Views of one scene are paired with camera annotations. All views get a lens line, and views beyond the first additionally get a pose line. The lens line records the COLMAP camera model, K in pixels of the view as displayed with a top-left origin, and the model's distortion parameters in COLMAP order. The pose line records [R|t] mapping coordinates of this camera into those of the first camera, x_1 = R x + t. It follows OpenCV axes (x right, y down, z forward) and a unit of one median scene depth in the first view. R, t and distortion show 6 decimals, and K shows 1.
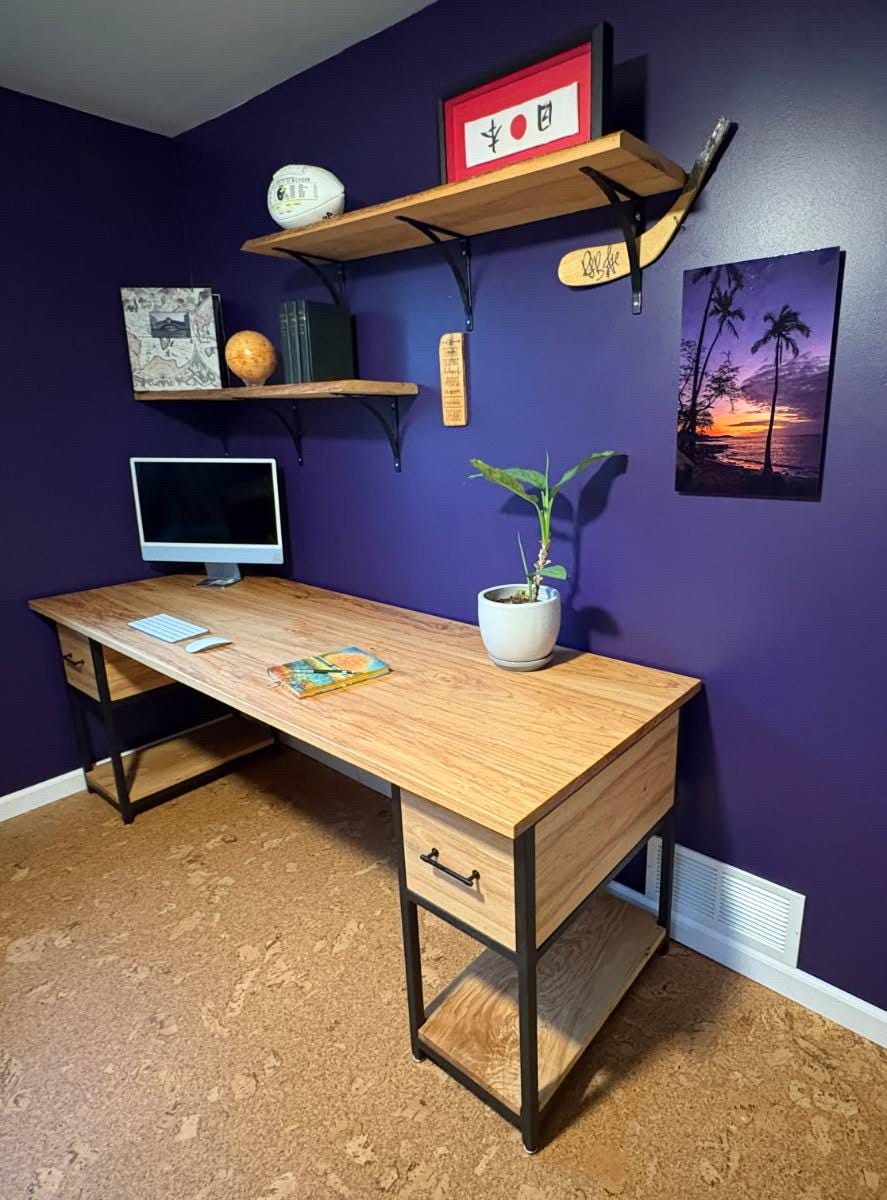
lens RADIAL K [[654.8, 0, 539.7], [0, 654.8, 595.0], [0, 0, 1]] dist [-0.002971, -0.000662]
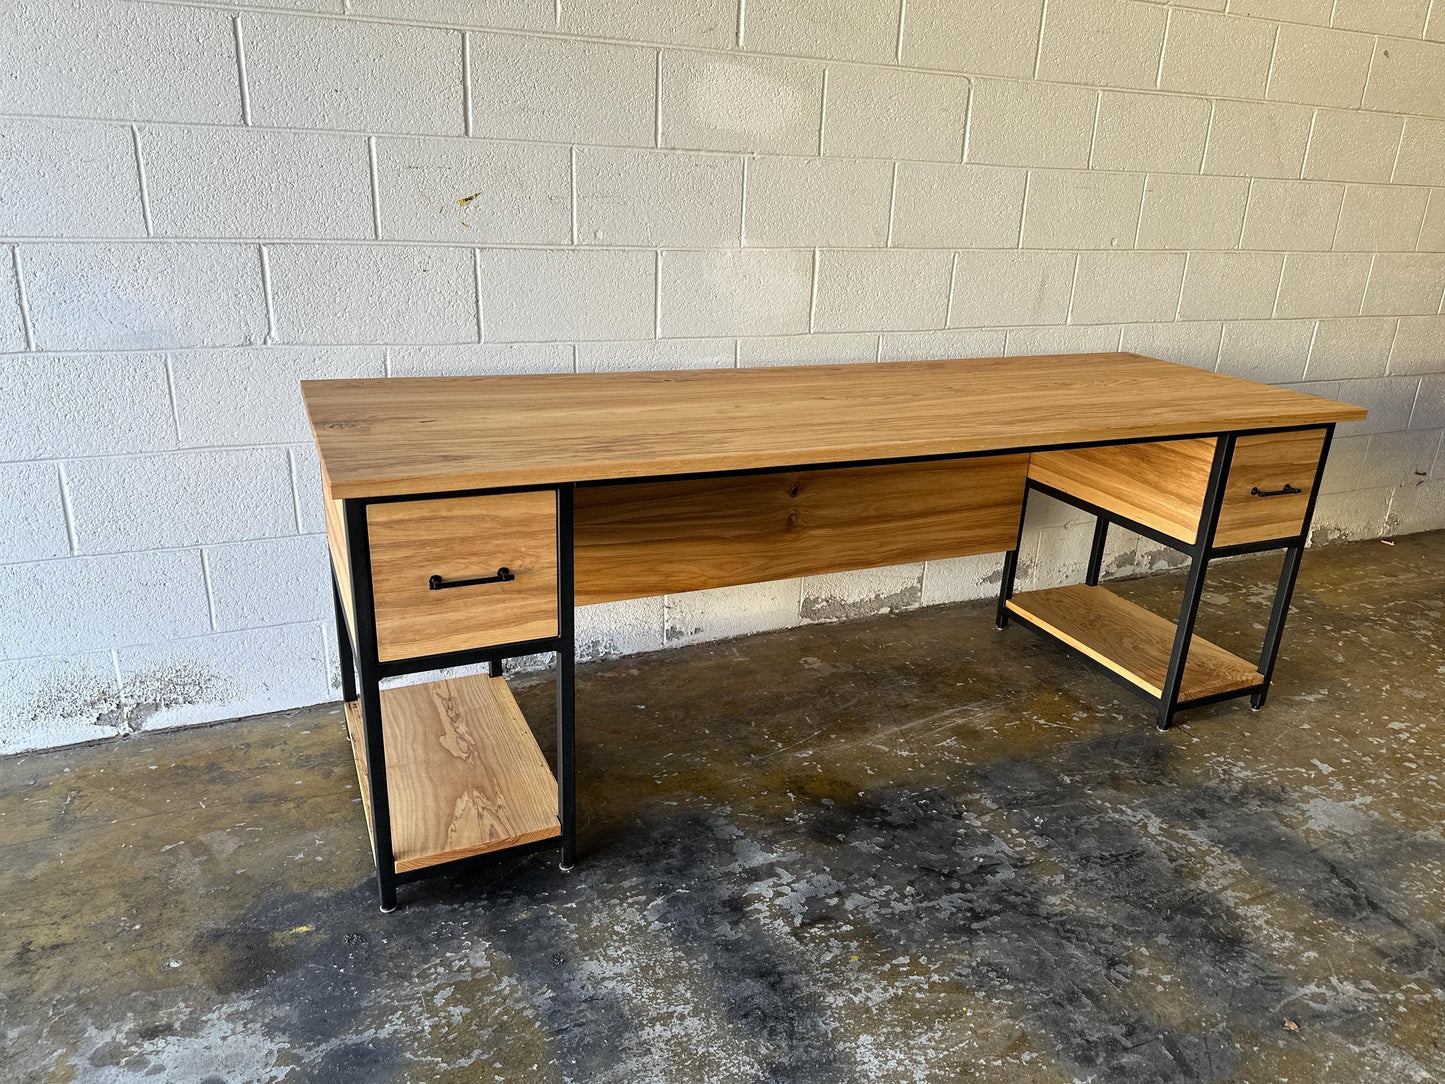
lens RADIAL K [[1019.9, 0, 722.7], [0, 1019.9, 547.5], [0, 0, 1]] dist [0.045910, -0.059314]
pose [[0.502621, -0.279185, 0.818186, -1.970612], [0.187214, 0.959111, 0.212265, -0.066663], [-0.843992, 0.046487, 0.534337, 0.751843]]
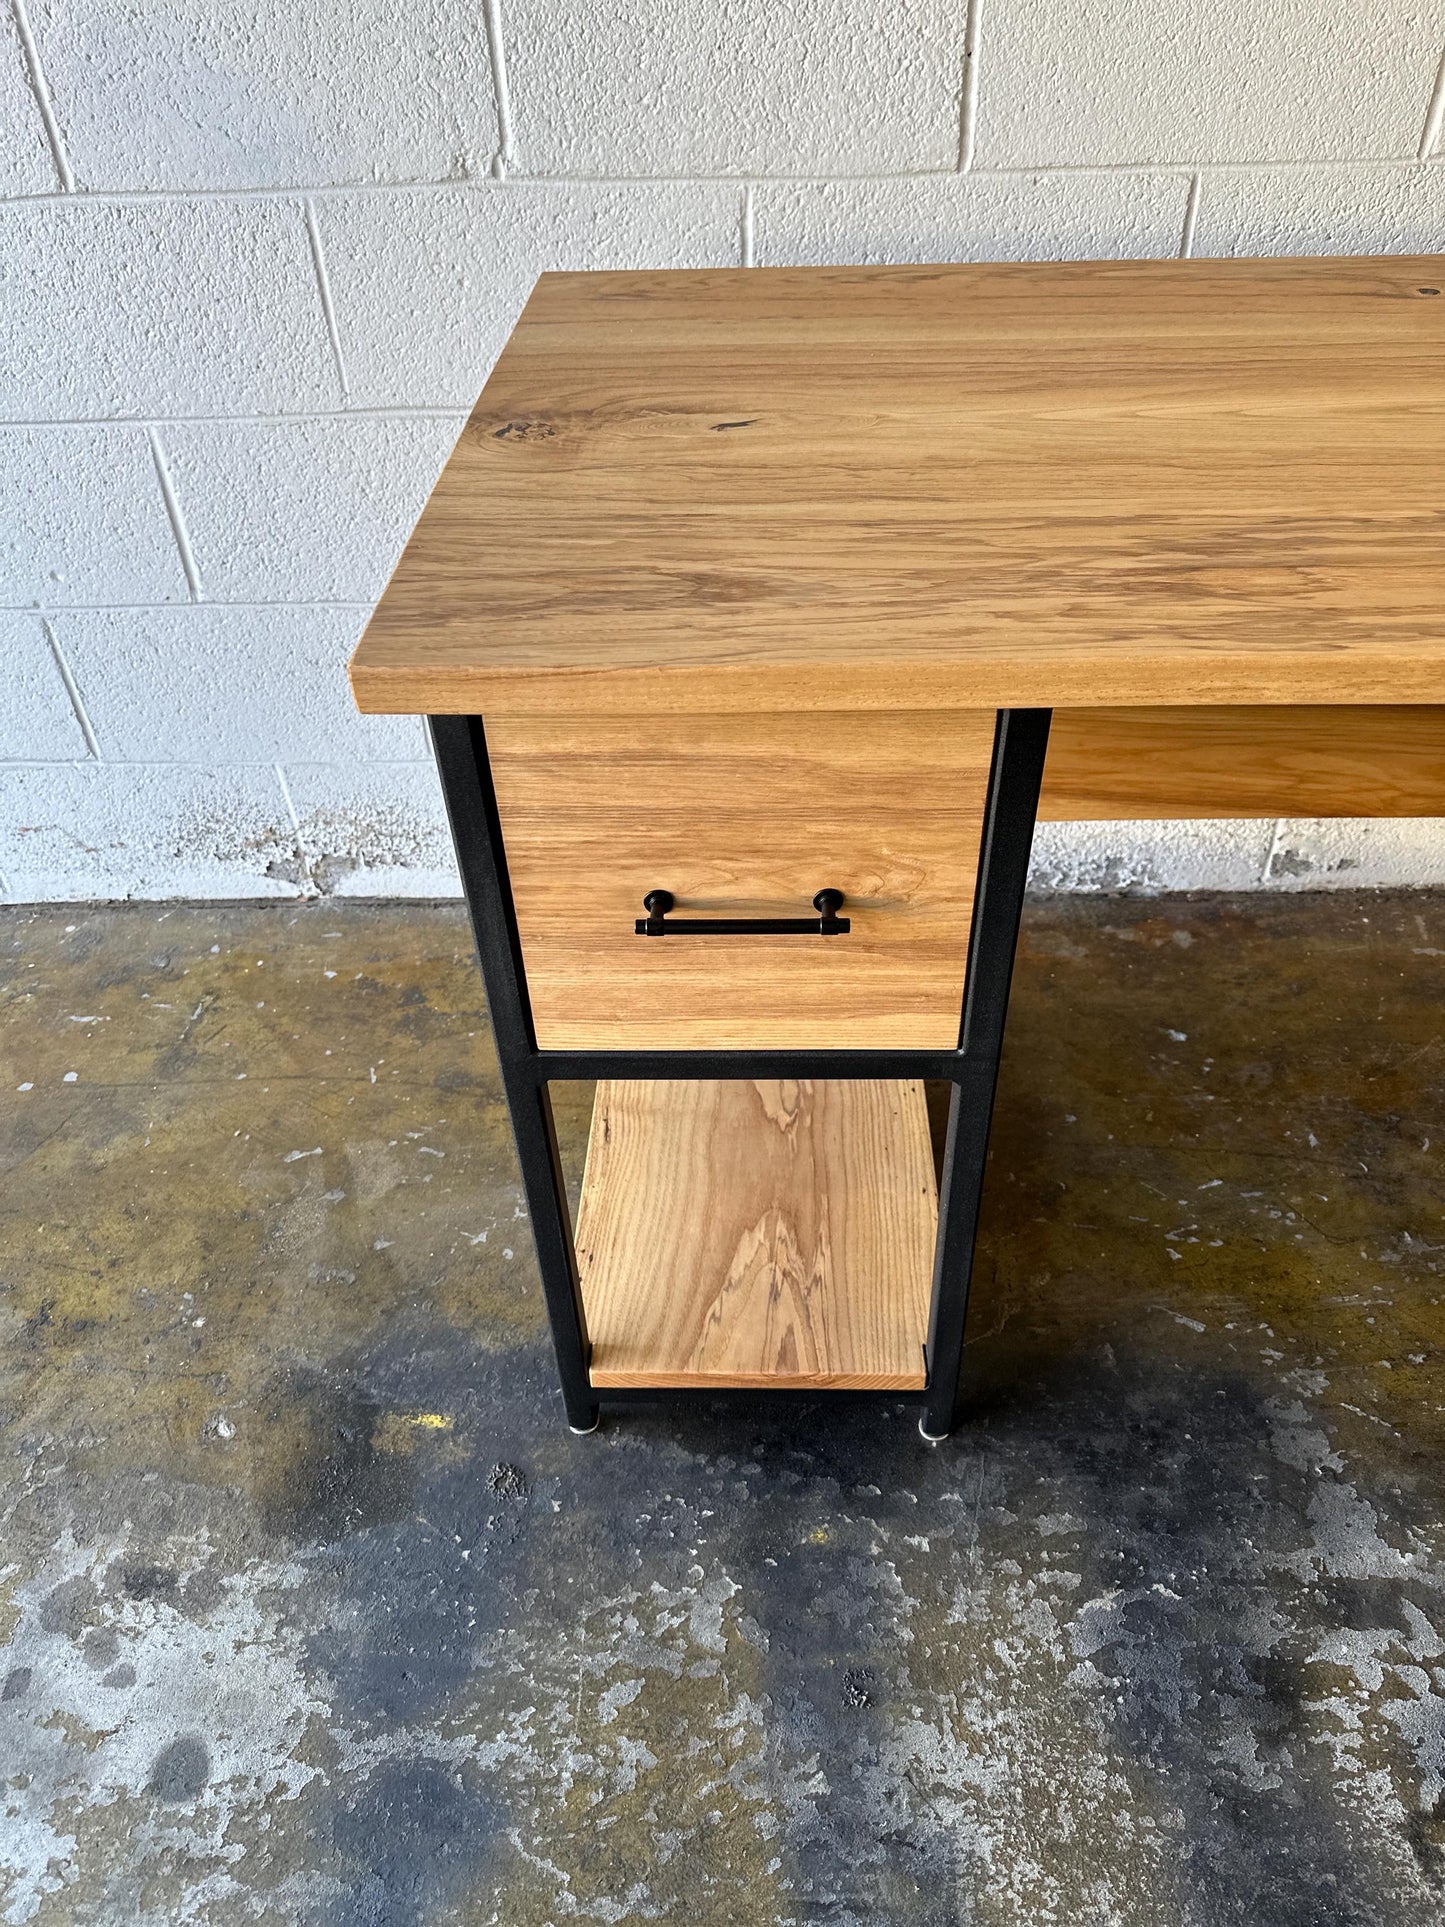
lens RADIAL K [[1360.1, 0, 731.6], [0, 1360.1, 976.9], [0, 0, 1]] dist [0.045910, -0.059314]
pose [[0.826502, -0.385204, 0.410503, -1.426717], [0.175671, 0.869294, 0.462026, -0.089728], [-0.534822, -0.309752, 0.786142, 1.149878]]
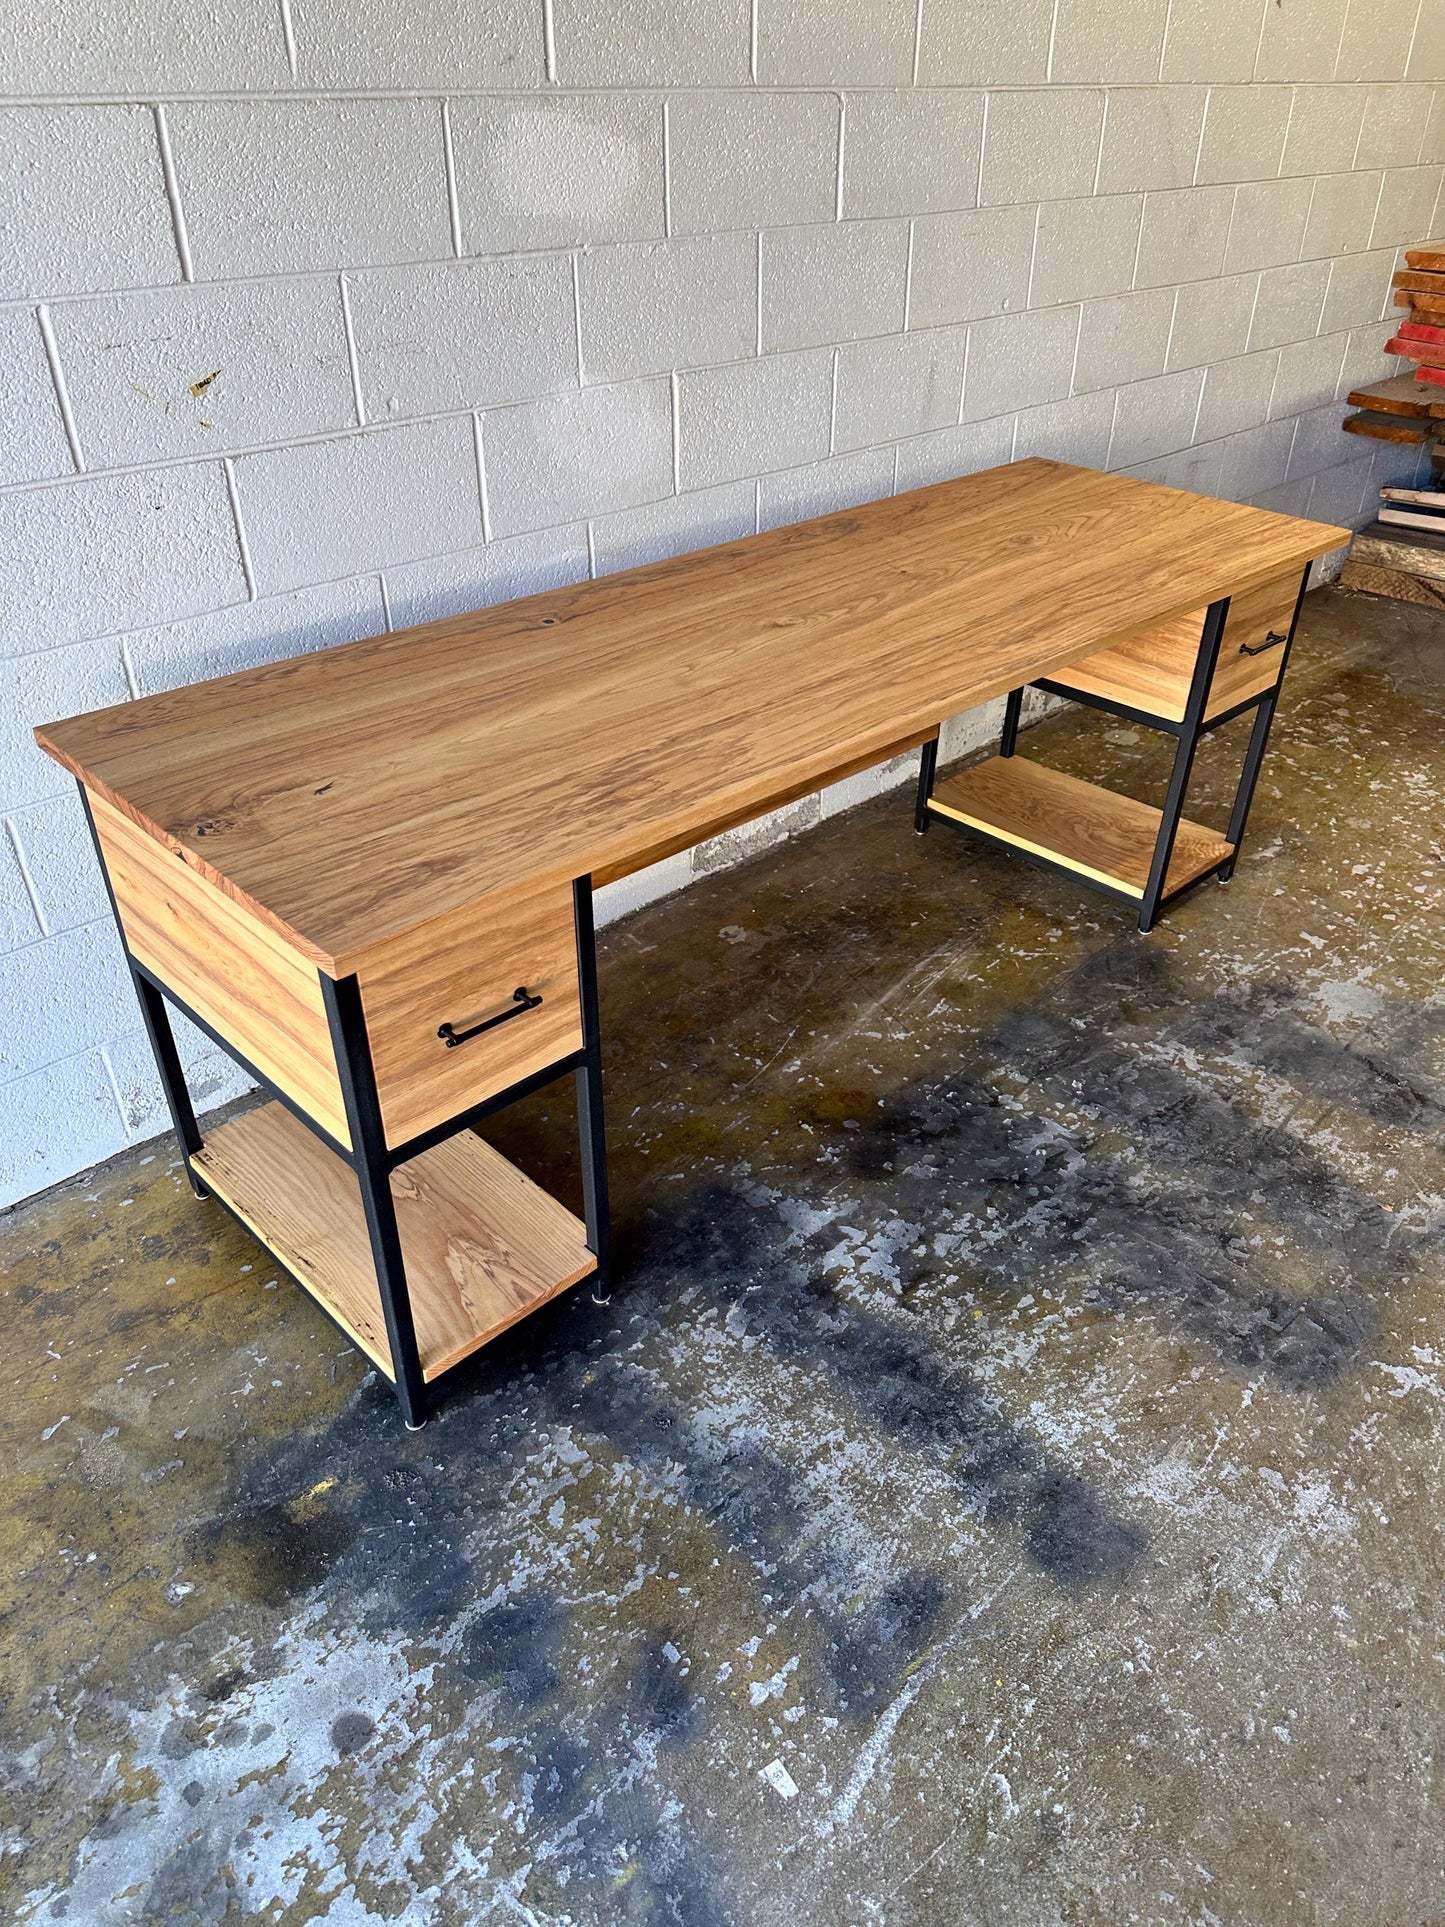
lens RADIAL K [[1360.1, 0, 725.8], [0, 1360.1, 953.9], [0, 0, 1]] dist [0.045910, -0.059314]
pose [[0.176551, -0.542787, 0.821104, -2.041505], [0.247504, 0.831886, 0.496697, -0.399471], [-0.952666, 0.115534, 0.281212, 1.106765]]
